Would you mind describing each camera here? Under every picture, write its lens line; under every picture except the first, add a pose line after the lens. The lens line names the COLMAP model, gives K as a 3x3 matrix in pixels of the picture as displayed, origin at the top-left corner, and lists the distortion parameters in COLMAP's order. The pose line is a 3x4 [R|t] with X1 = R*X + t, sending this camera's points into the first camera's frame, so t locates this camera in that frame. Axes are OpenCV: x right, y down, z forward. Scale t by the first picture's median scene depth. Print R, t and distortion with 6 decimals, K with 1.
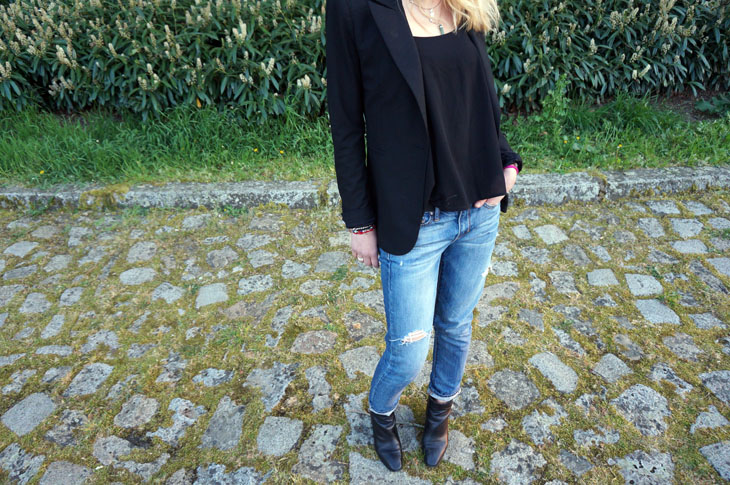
lens RADIAL K [[491.9, 0, 364.2], [0, 491.9, 246.5], [0, 0, 1]] dist [-0.047384, 0.032186]
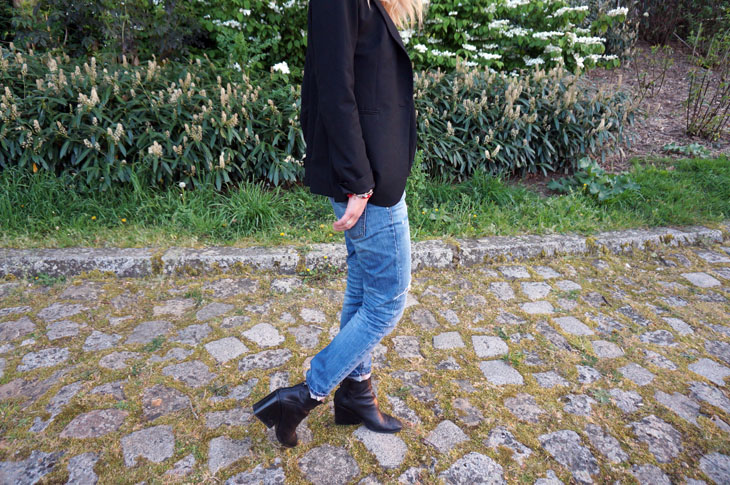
lens RADIAL K [[491.9, 0, 364.2], [0, 491.9, 246.5], [0, 0, 1]] dist [-0.047384, 0.032186]
pose [[0.986262, 0.006795, 0.165052, 0.144661], [0.027549, 0.978395, -0.204898, 0.062036], [-0.162878, 0.206631, 0.964767, 0.074818]]
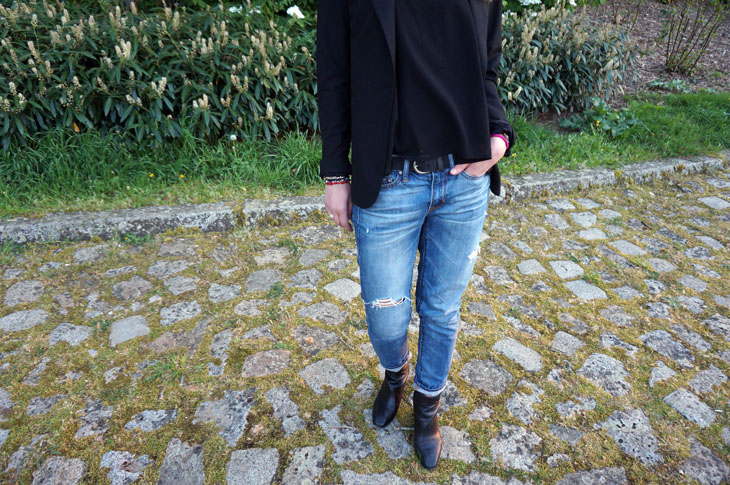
lens RADIAL K [[491.9, 0, 367.1], [0, 491.9, 244.6], [0, 0, 1]] dist [-0.052582, 0.035392]
pose [[0.959676, -0.078272, 0.269993, -0.108612], [0.105071, 0.990717, -0.086255, 0.056999], [-0.260735, 0.111145, 0.958991, 0.059427]]
